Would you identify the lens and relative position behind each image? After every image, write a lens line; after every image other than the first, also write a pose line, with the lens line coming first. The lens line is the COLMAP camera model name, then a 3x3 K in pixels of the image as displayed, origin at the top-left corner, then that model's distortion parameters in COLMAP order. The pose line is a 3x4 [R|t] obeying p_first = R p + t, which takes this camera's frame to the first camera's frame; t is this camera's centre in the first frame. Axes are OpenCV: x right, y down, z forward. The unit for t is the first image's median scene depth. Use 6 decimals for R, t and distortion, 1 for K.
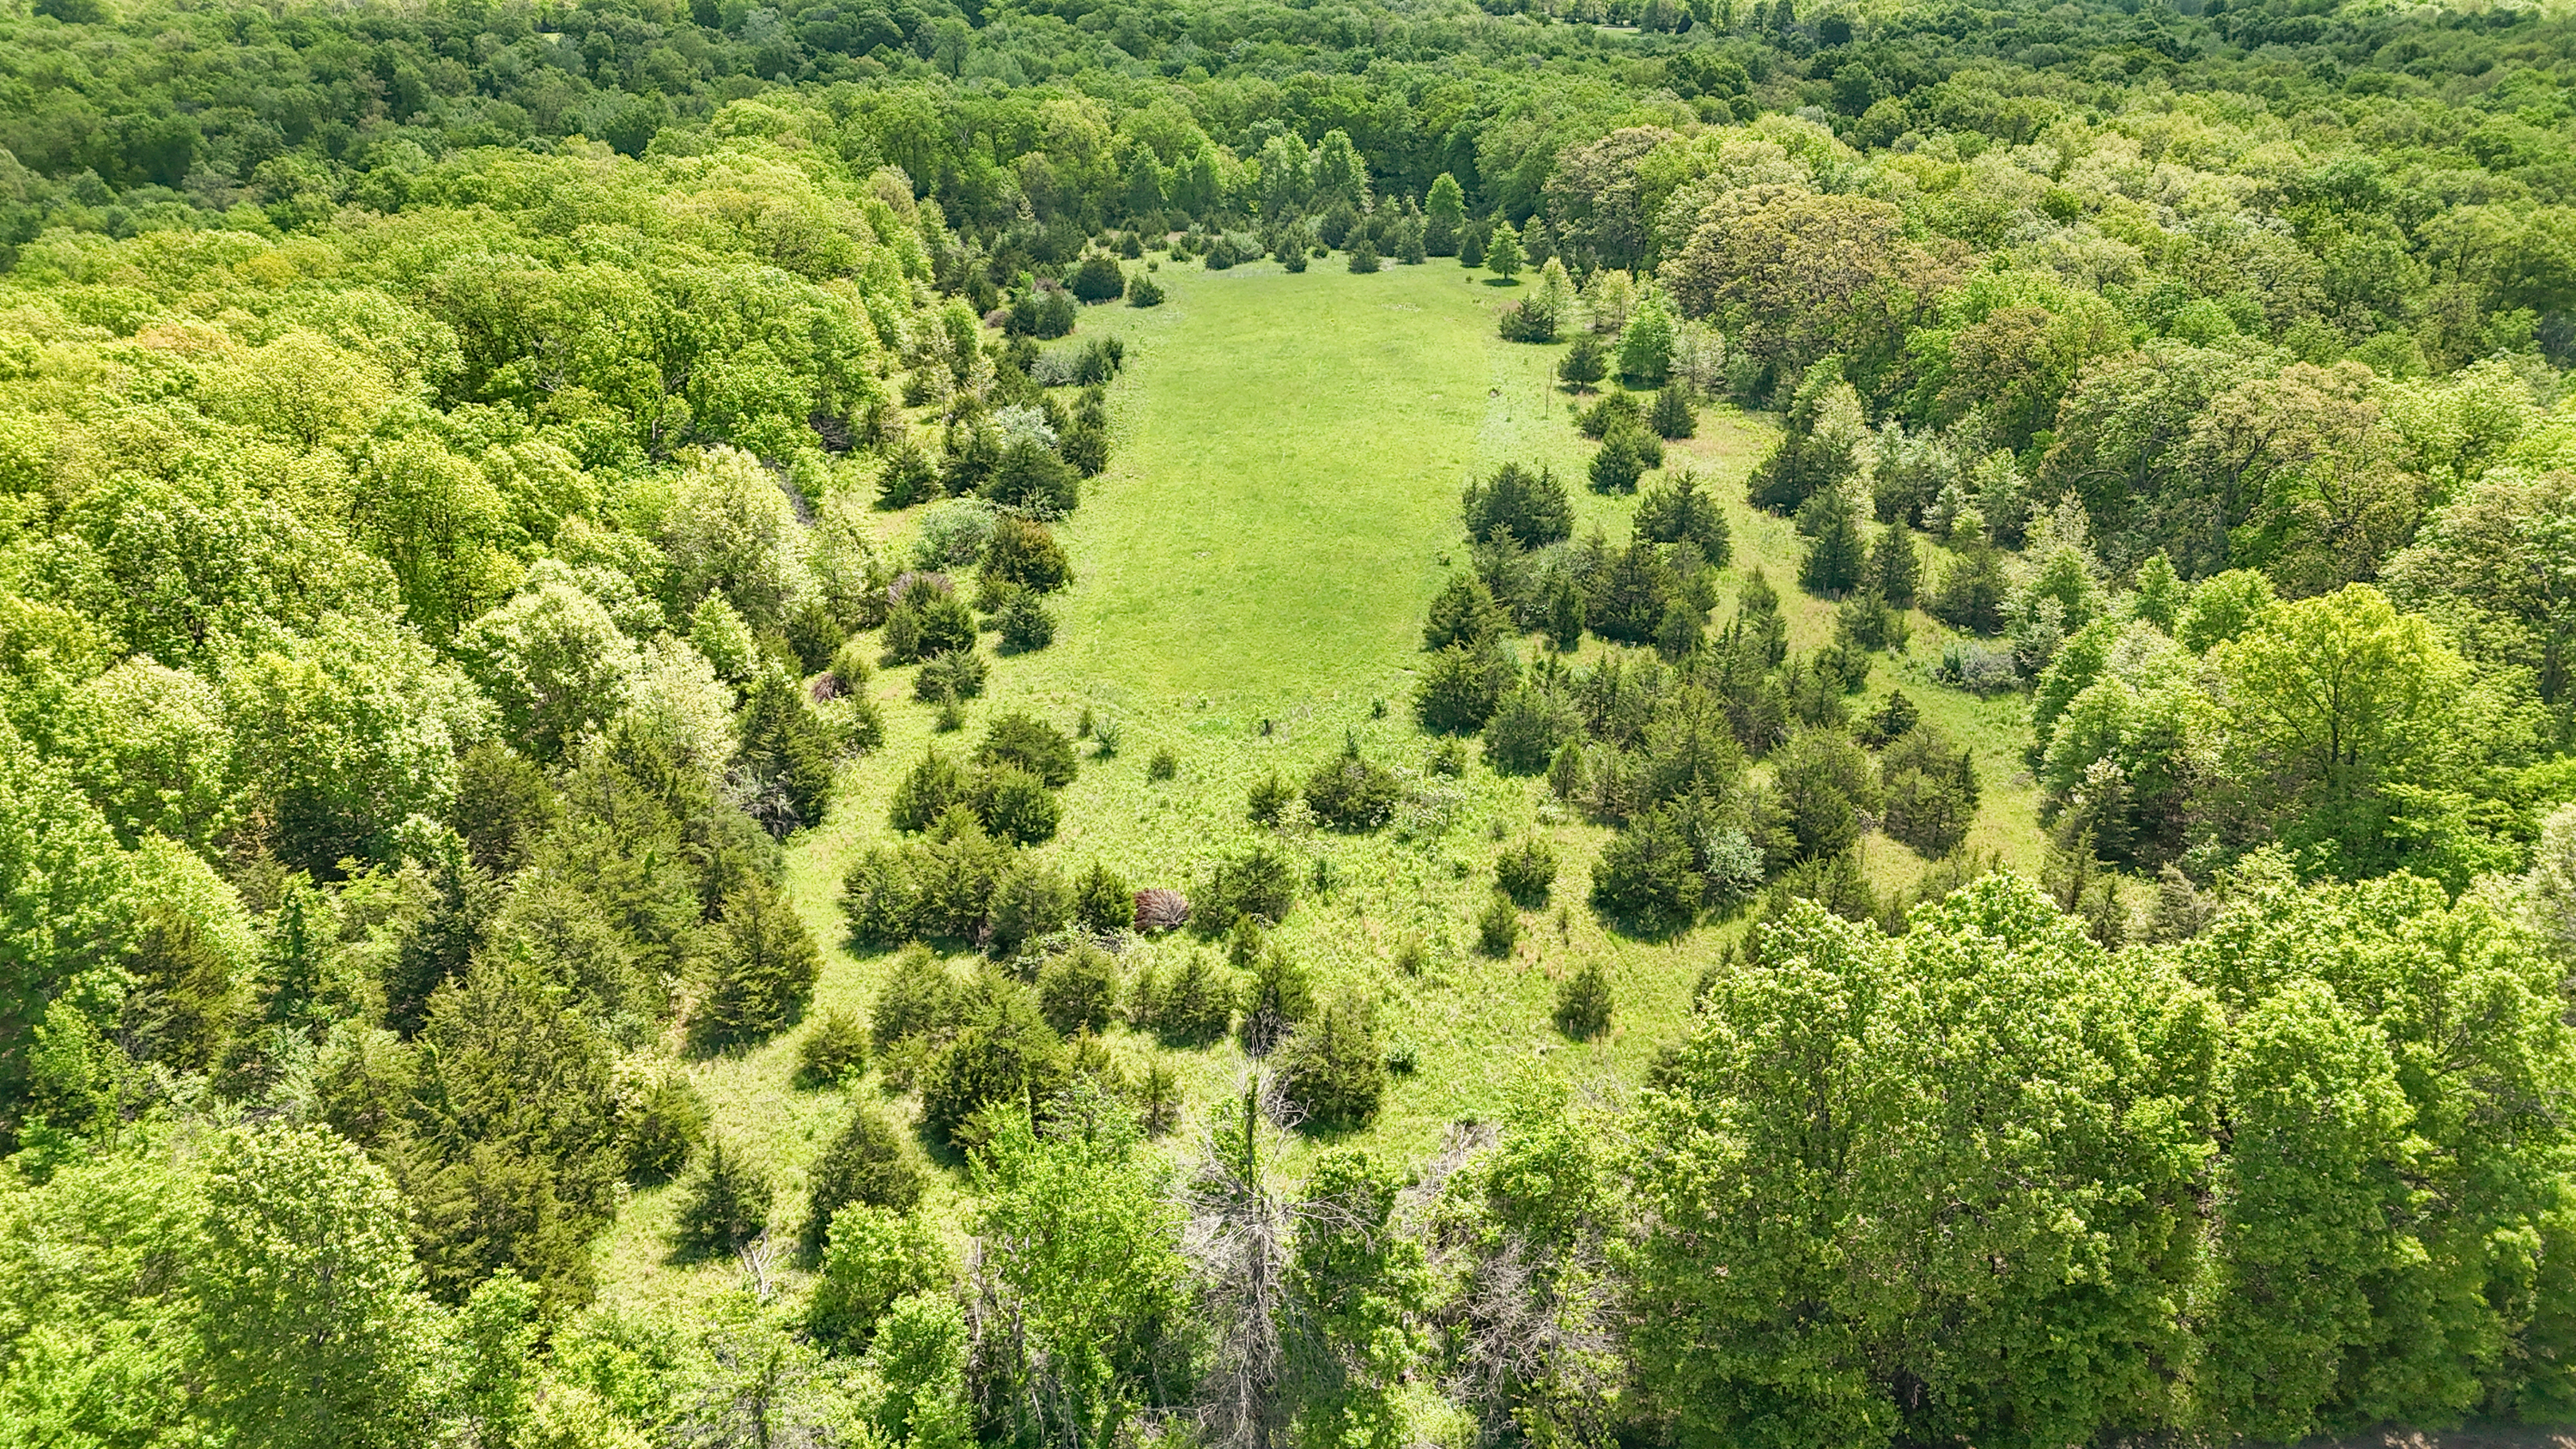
lens RADIAL K [[1885.2, 0, 1295.0], [0, 1885.2, 720.4], [0, 0, 1]] dist [0.079950, -0.074483]
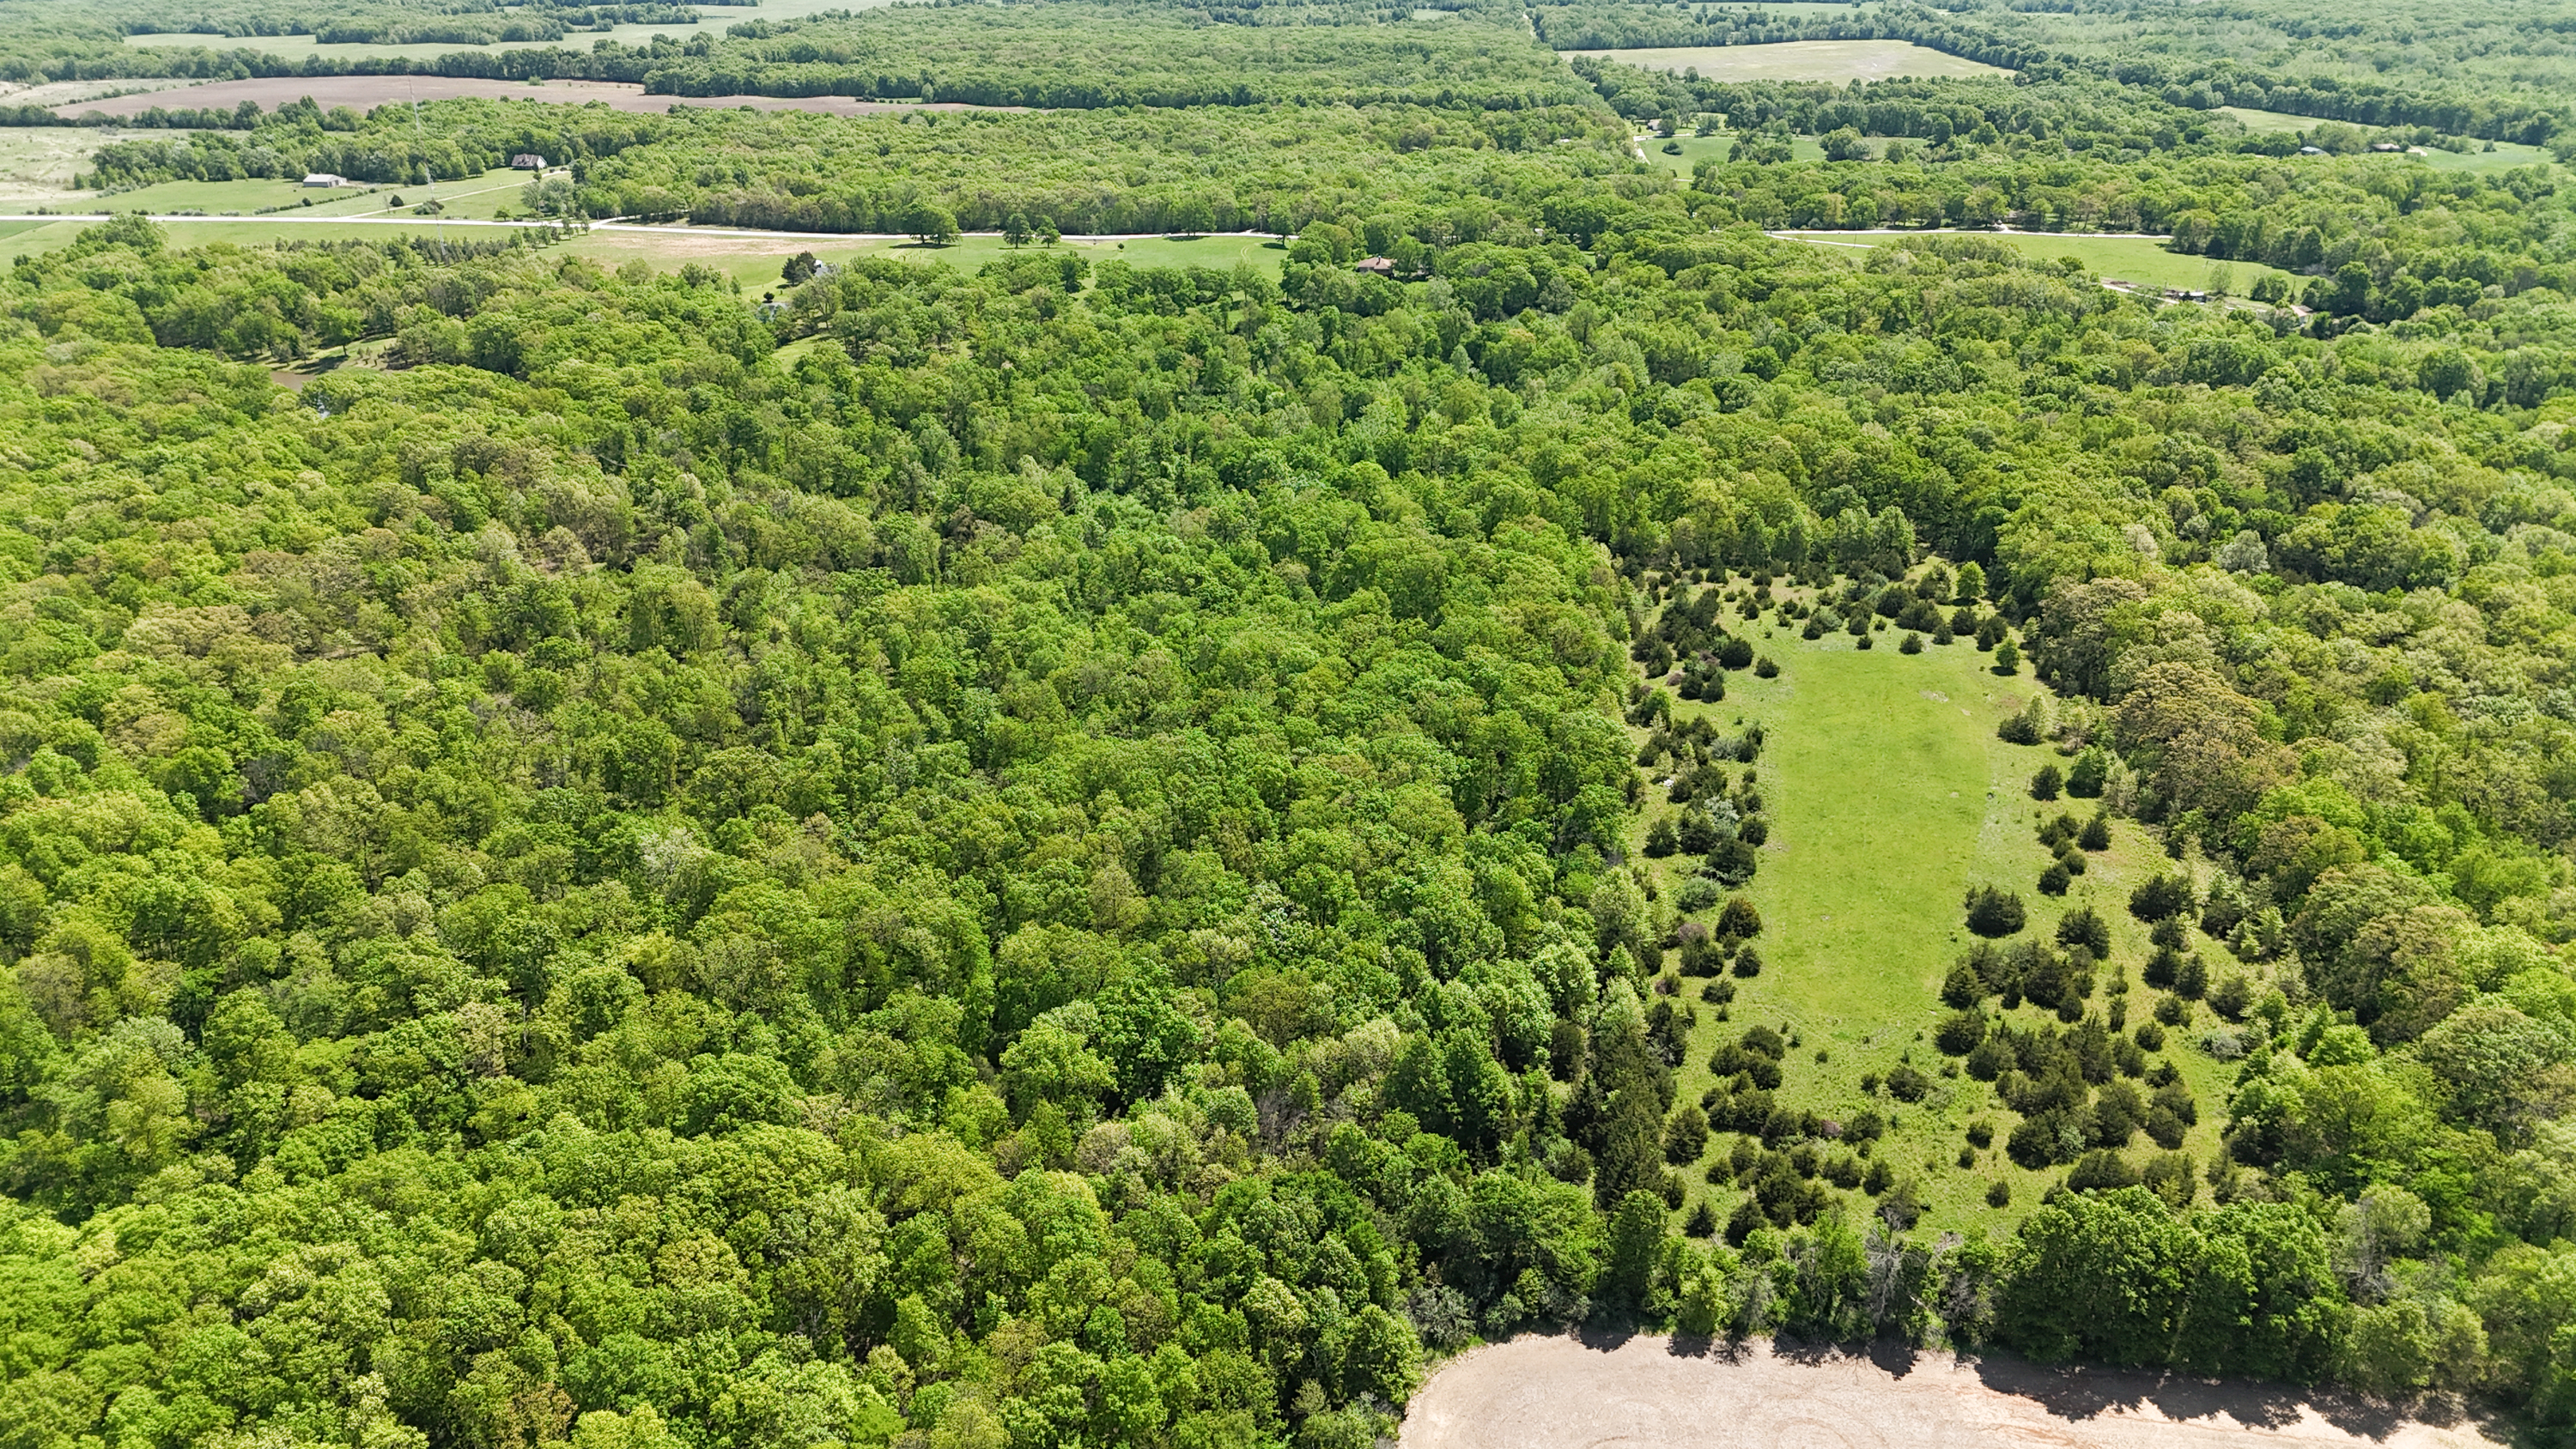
lens RADIAL K [[1885.2, 0, 1295.0], [0, 1885.2, 720.4], [0, 0, 1]] dist [0.079950, -0.074483]
pose [[0.967856, 0.094267, -0.233171, -0.198821], [-0.093138, 0.995527, 0.015874, -0.380467], [0.233625, 0.006354, 0.972306, -1.516985]]
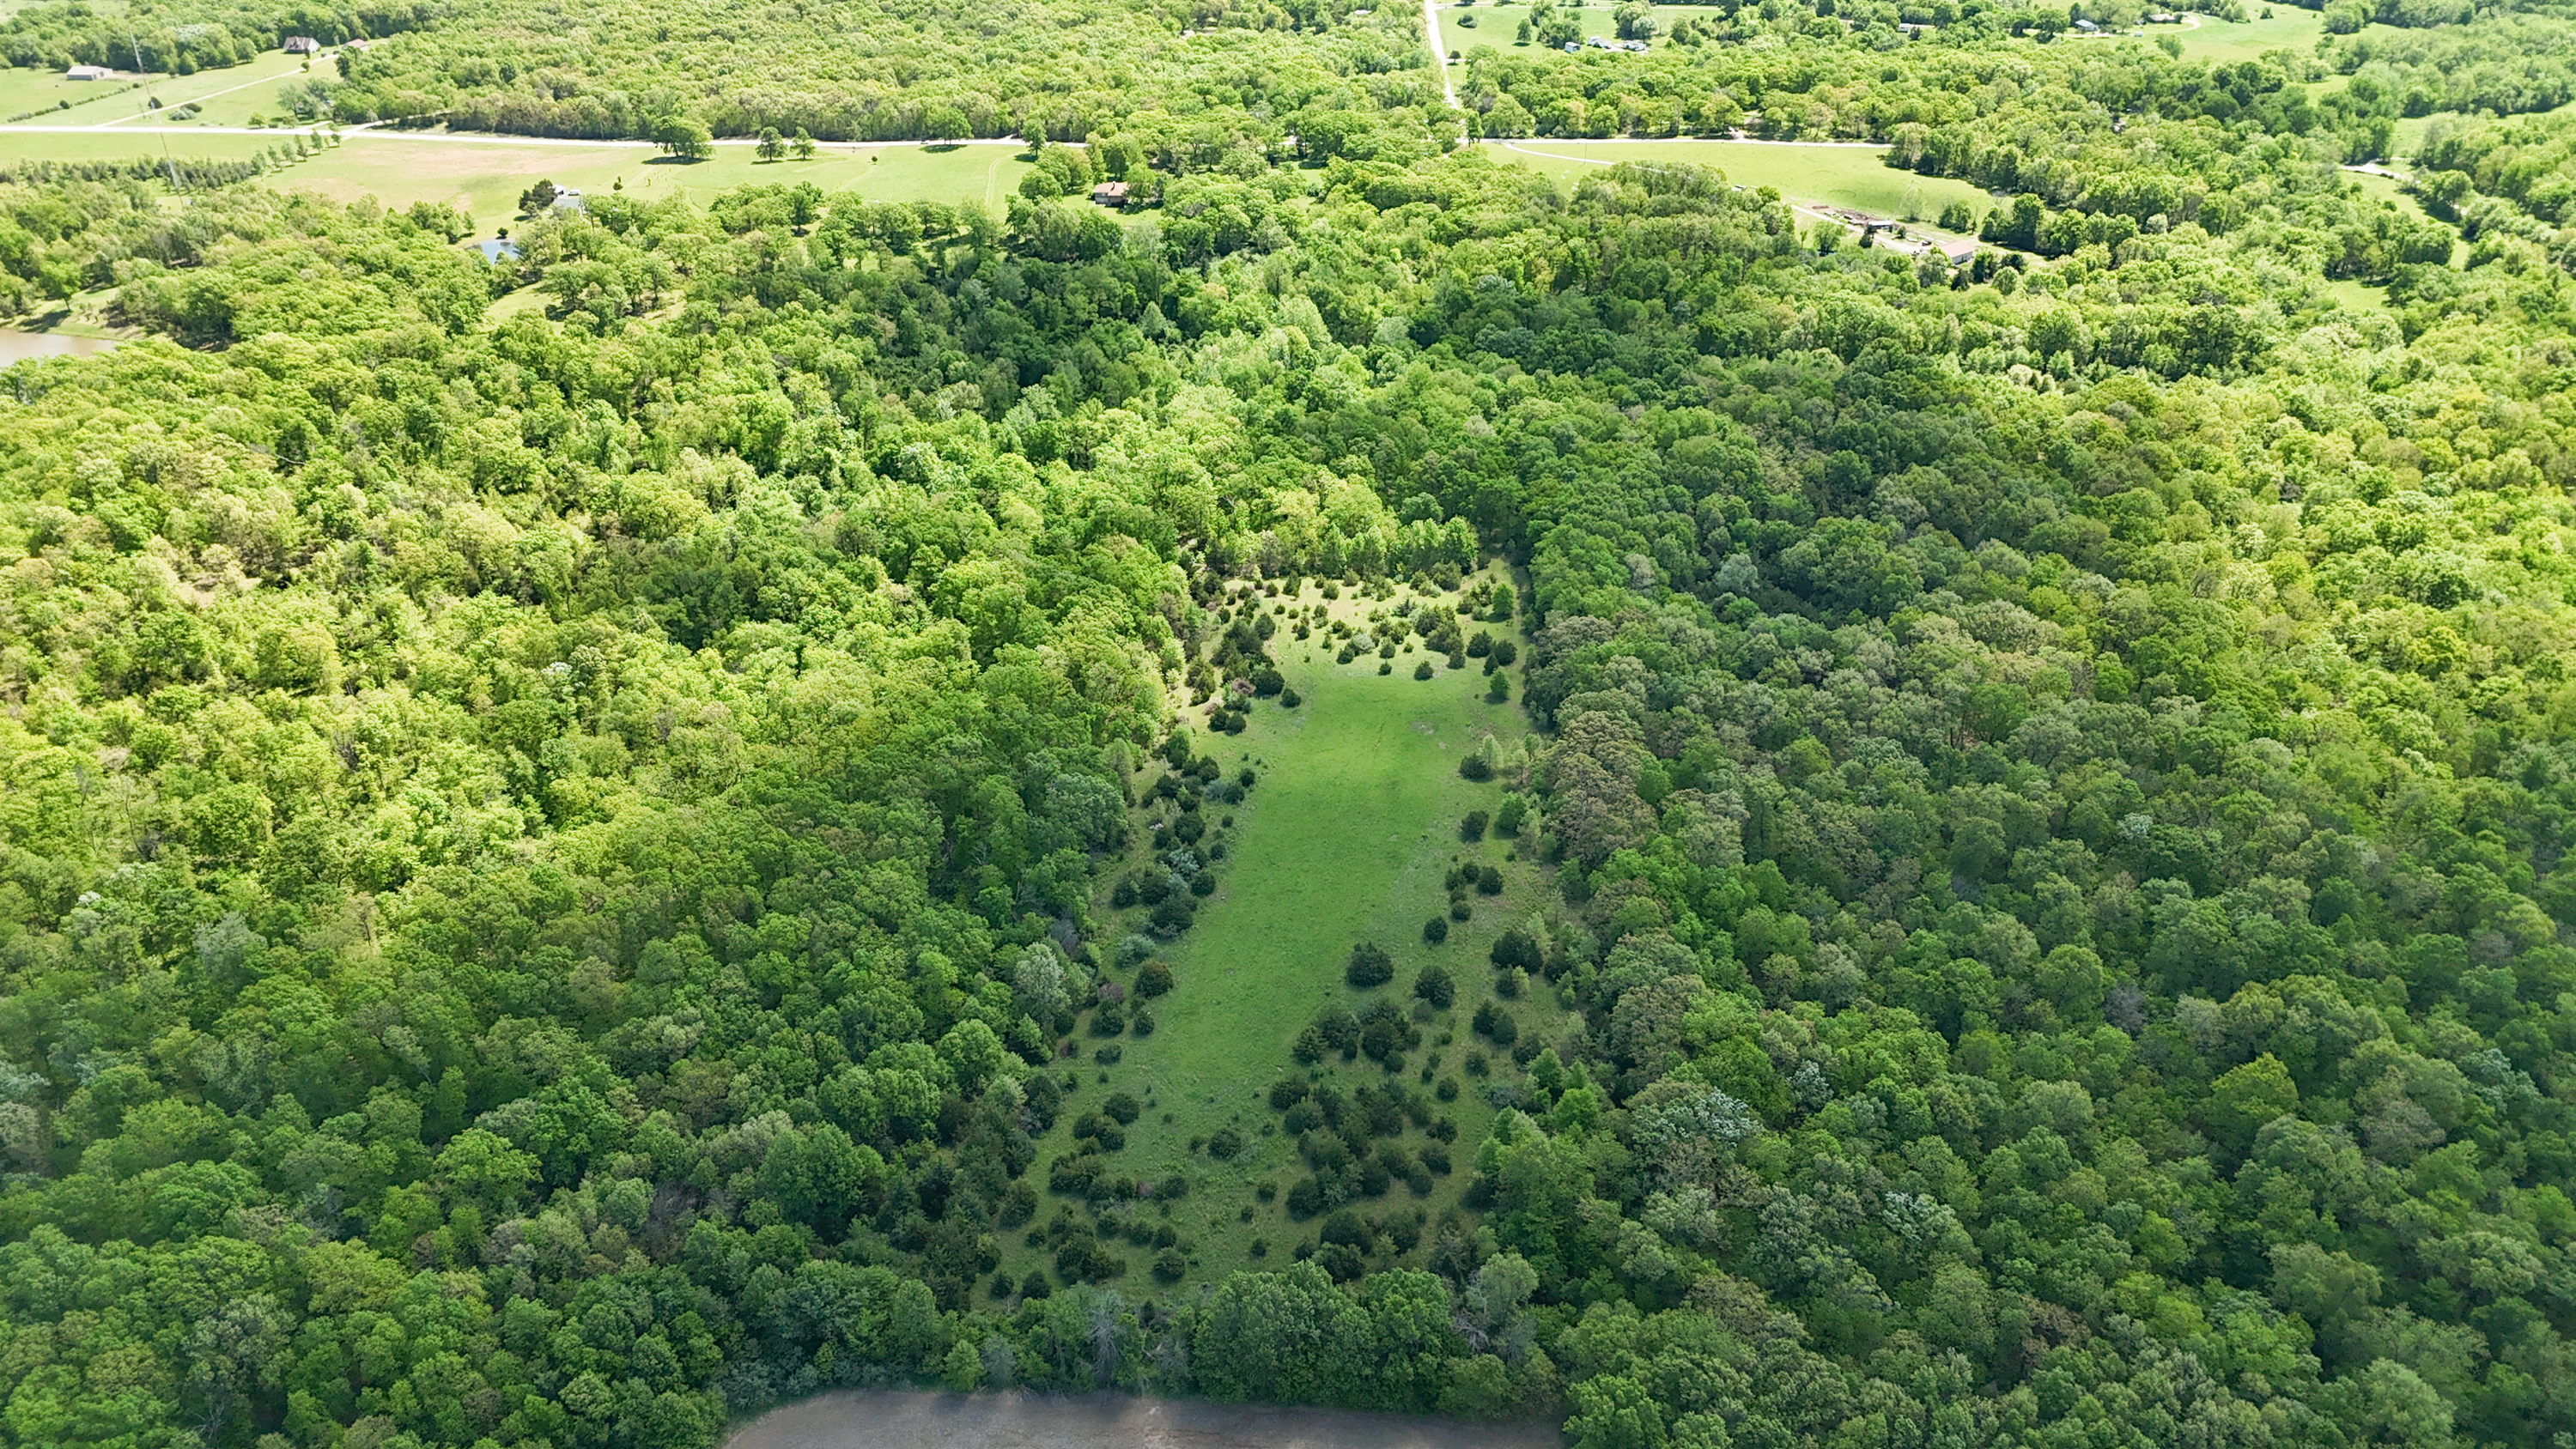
lens RADIAL K [[1885.2, 0, 1295.0], [0, 1885.2, 720.4], [0, 0, 1]] dist [0.079950, -0.074483]
pose [[0.975802, 0.104326, -0.192160, 0.620321], [-0.081667, 0.989127, 0.122302, -0.959980], [0.202830, -0.103650, 0.973713, -1.733518]]
